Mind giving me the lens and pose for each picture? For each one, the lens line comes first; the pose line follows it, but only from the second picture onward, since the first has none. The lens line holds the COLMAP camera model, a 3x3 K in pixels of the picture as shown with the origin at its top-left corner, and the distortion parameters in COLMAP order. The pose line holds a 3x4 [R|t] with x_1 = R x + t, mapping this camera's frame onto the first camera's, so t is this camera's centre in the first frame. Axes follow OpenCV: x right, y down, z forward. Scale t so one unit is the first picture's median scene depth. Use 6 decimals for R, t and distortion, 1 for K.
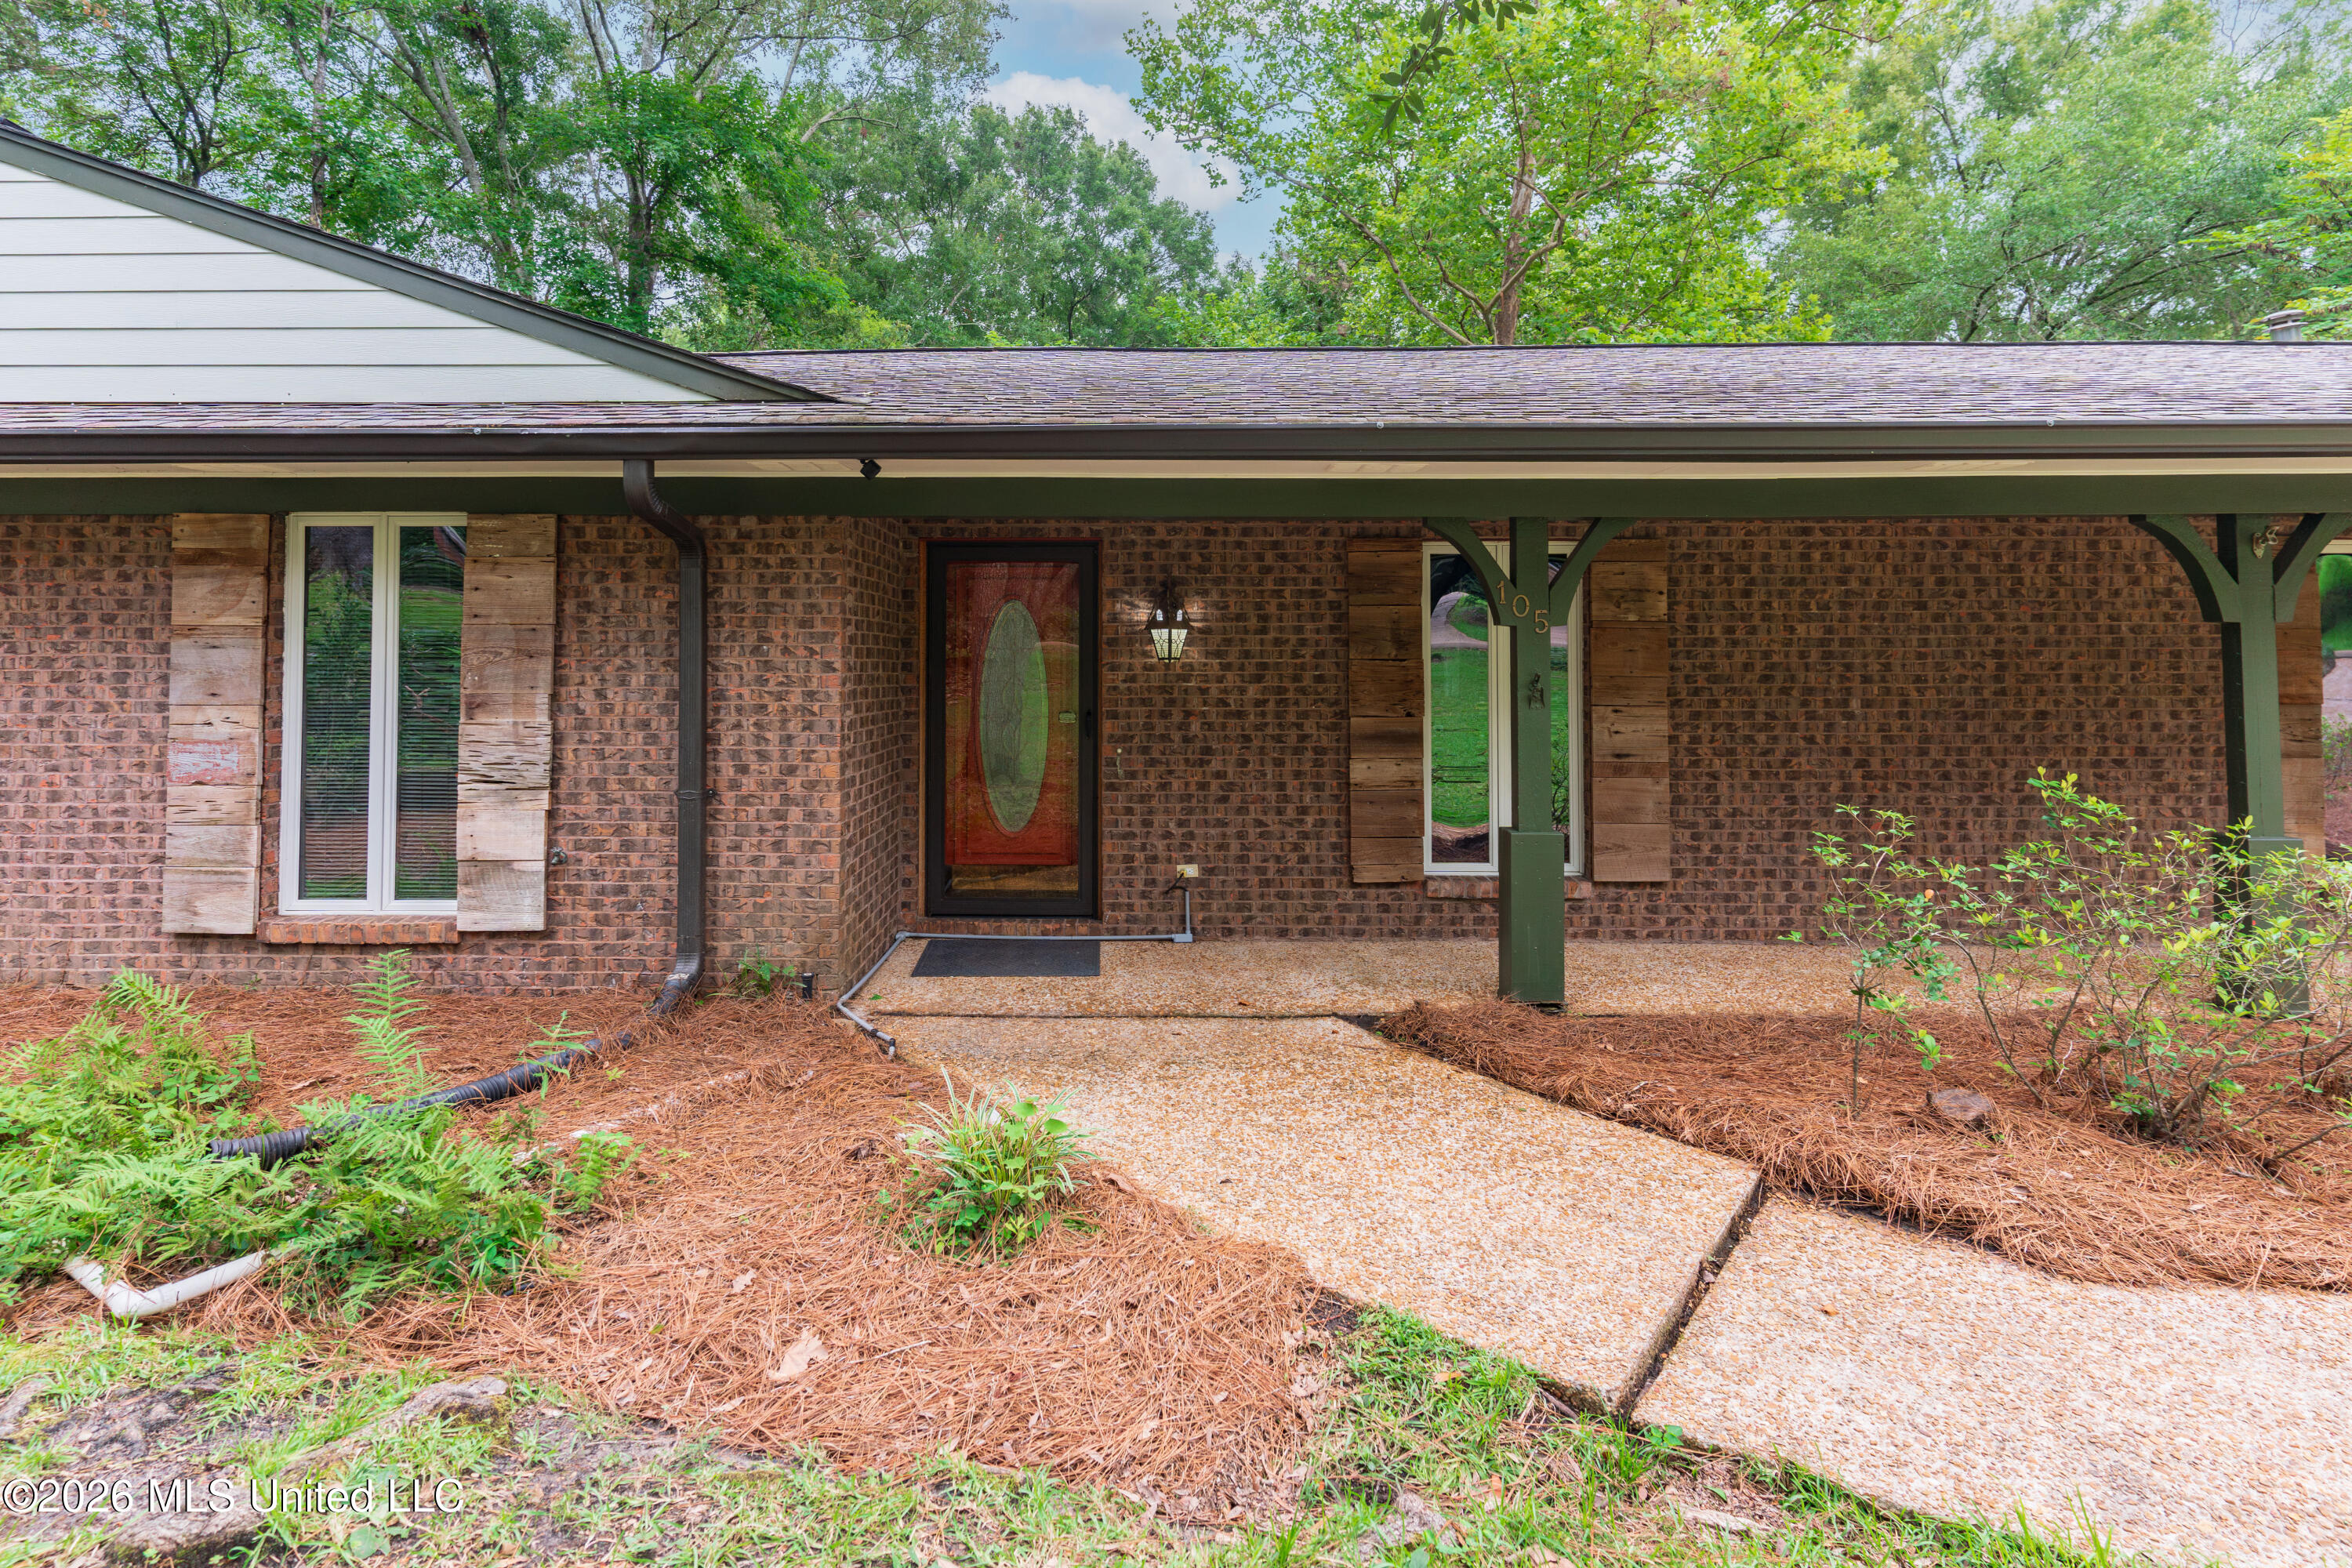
lens RADIAL K [[1133.7, 0, 1132.4], [0, 1133.7, 640.3], [0, 0, 1]] dist [0.000486, 0.000801]
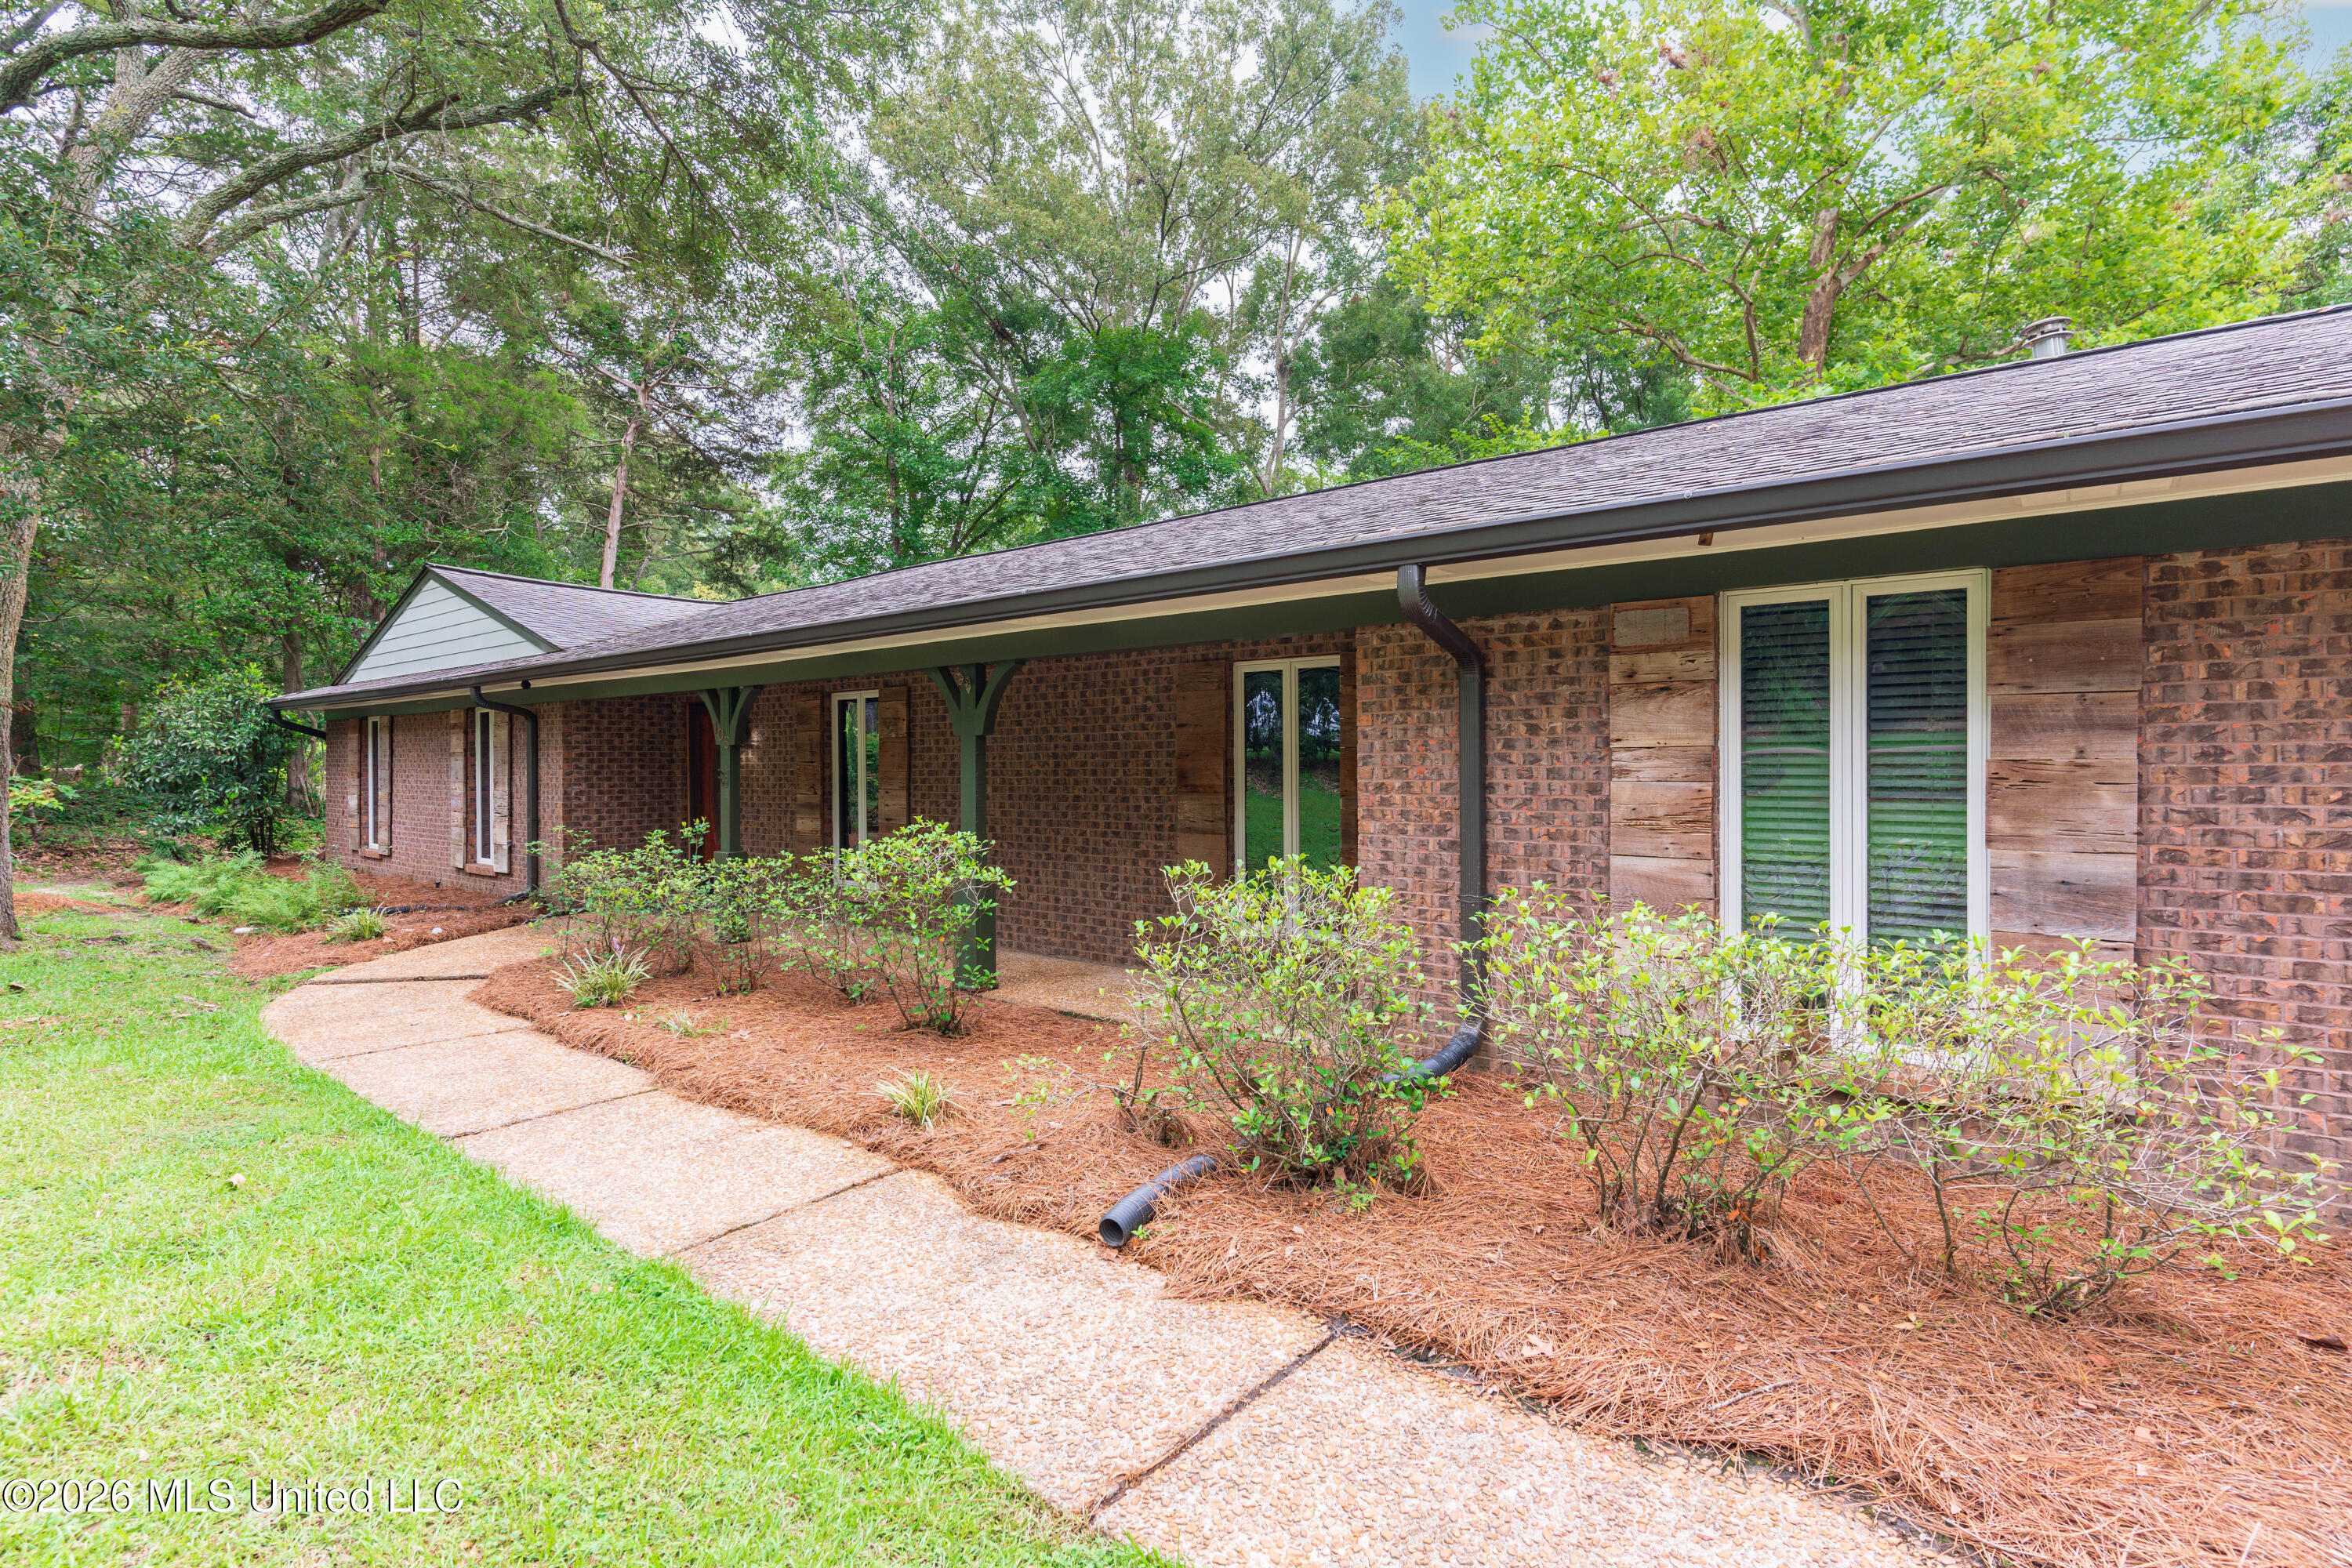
lens RADIAL K [[1133.7, 0, 1173.5], [0, 1133.7, 771.3], [0, 0, 1]] dist [0.000486, 0.000801]
pose [[0.785377, 0.001372, -0.619016, 2.132274], [0.021831, 0.999314, 0.029913, -0.008964], [0.618632, -0.037007, 0.784809, -0.036732]]
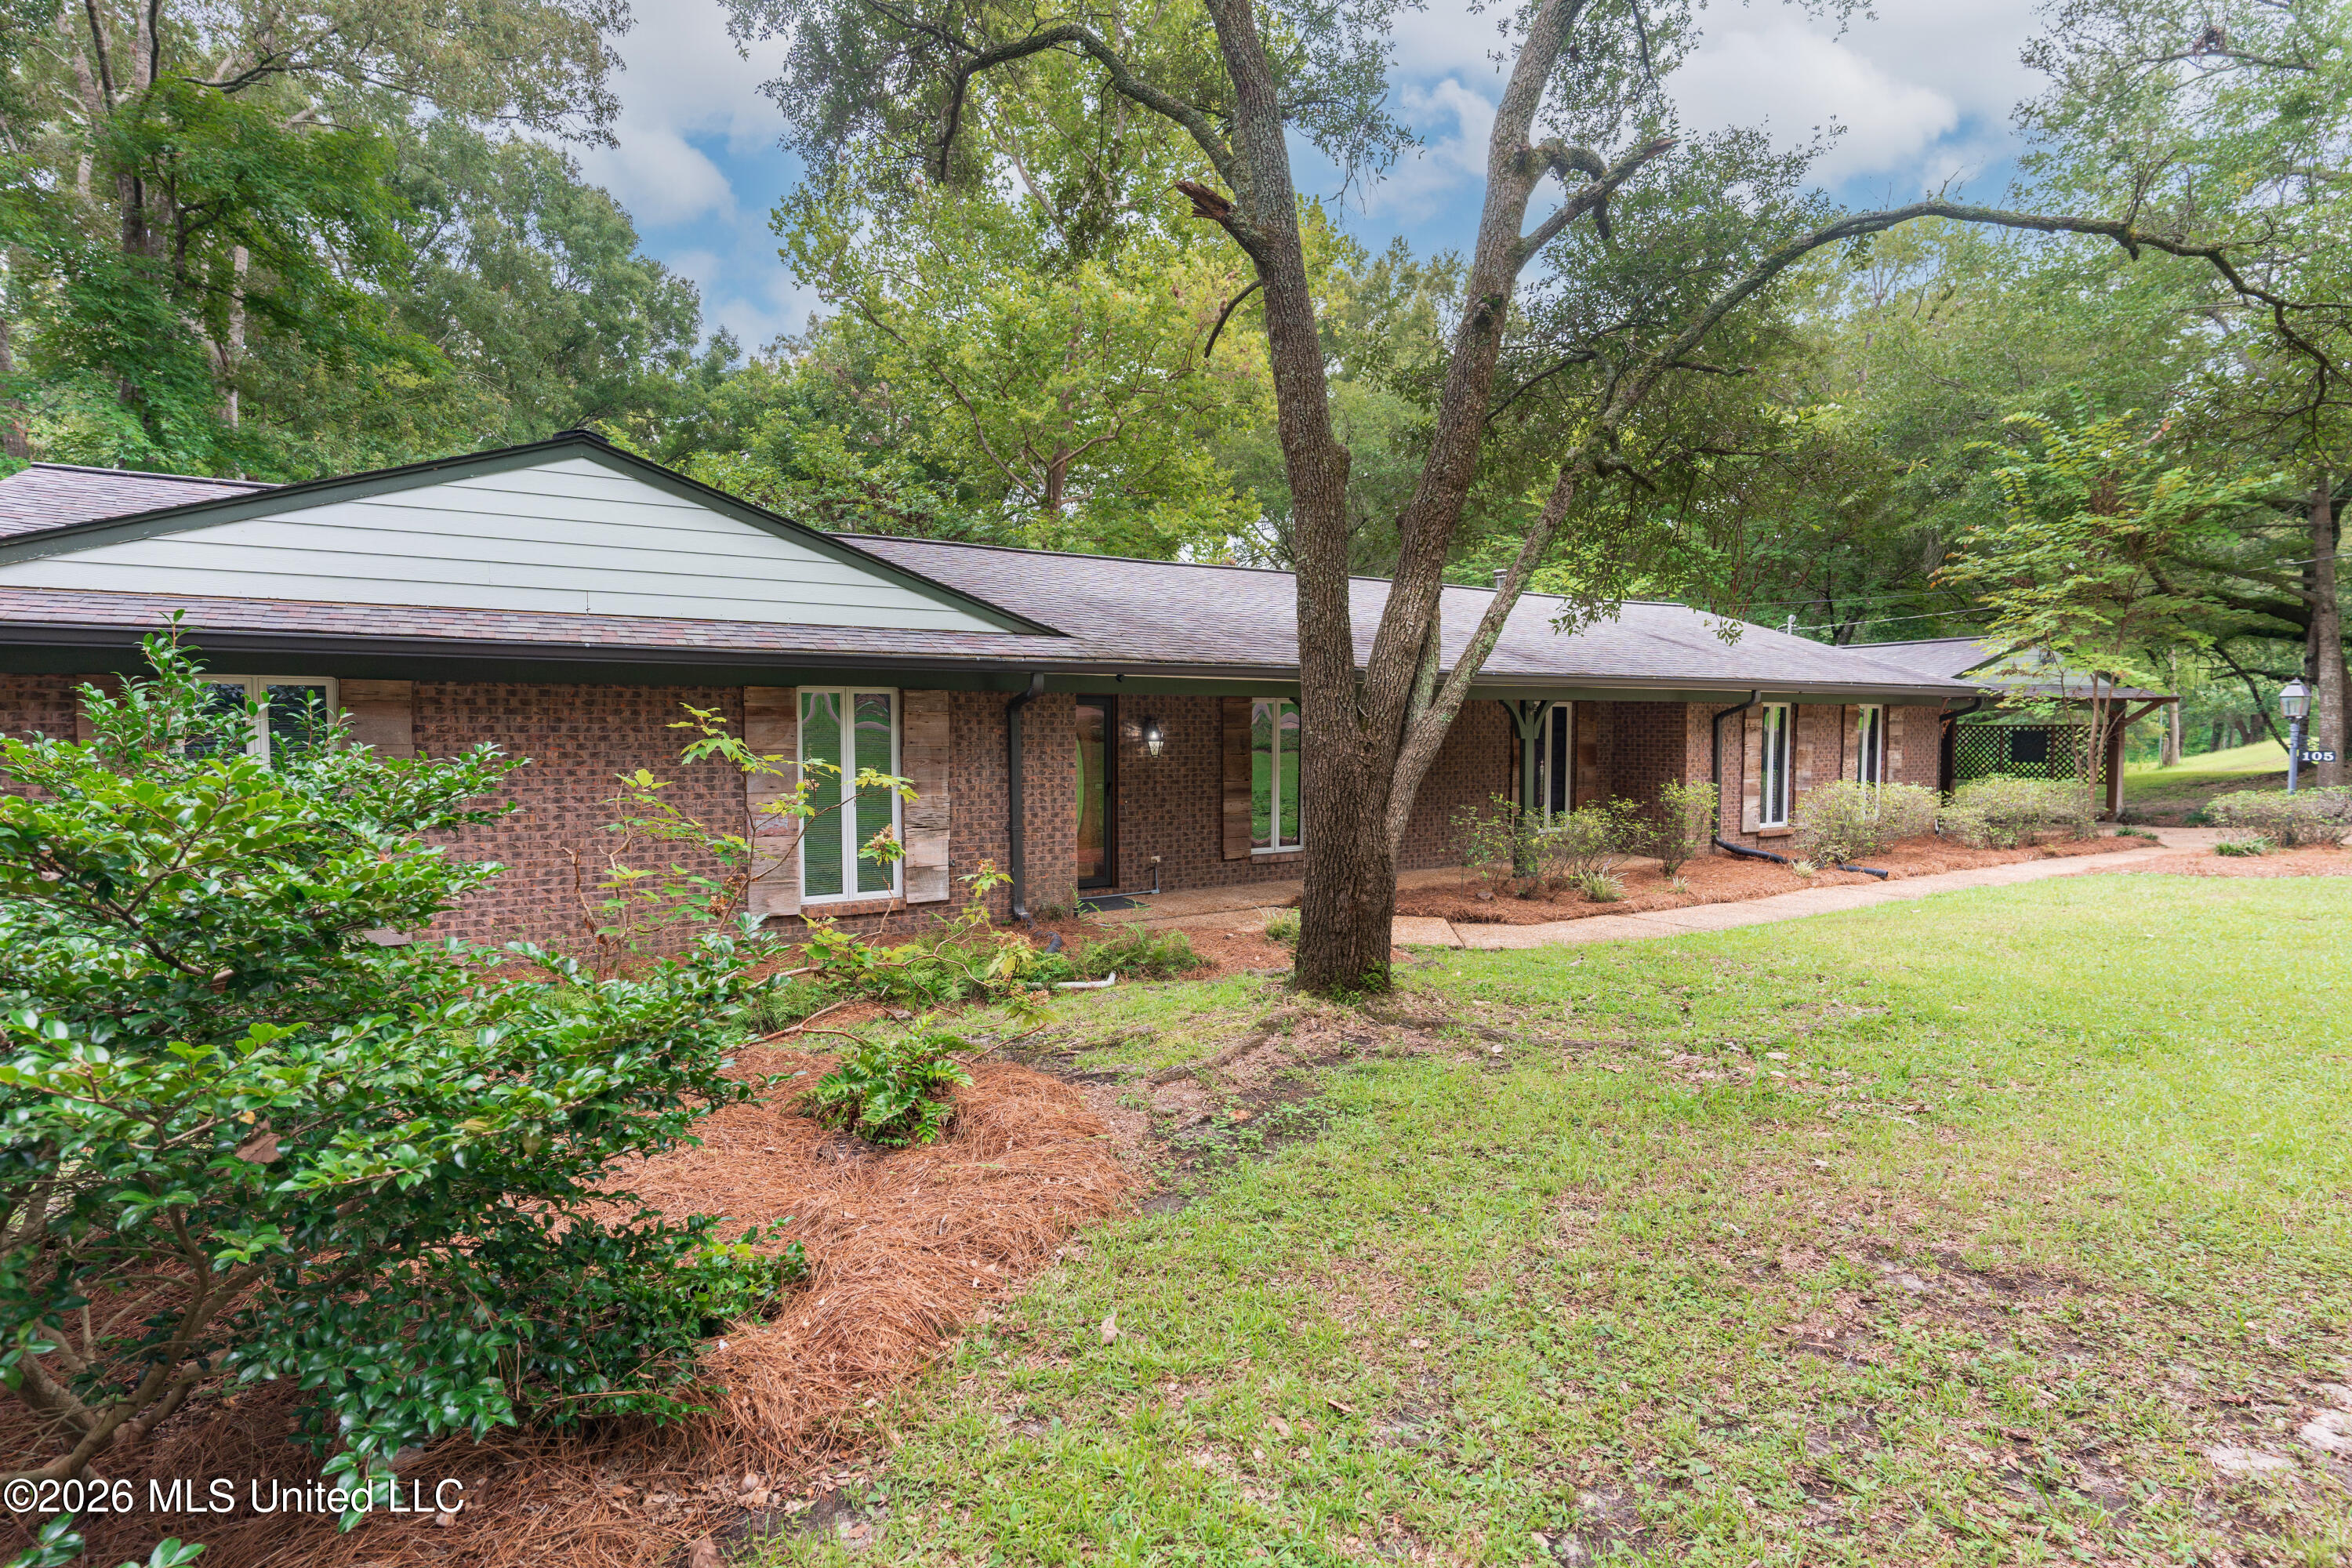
lens RADIAL K [[1133.7, 0, 1157.0], [0, 1133.7, 778.1], [0, 0, 1]] dist [0.000486, 0.000801]
pose [[0.848637, -0.026227, 0.528325, -1.239988], [-0.009479, 0.997856, 0.064761, -0.089337], [-0.528891, -0.059967, 0.846569, -0.860530]]
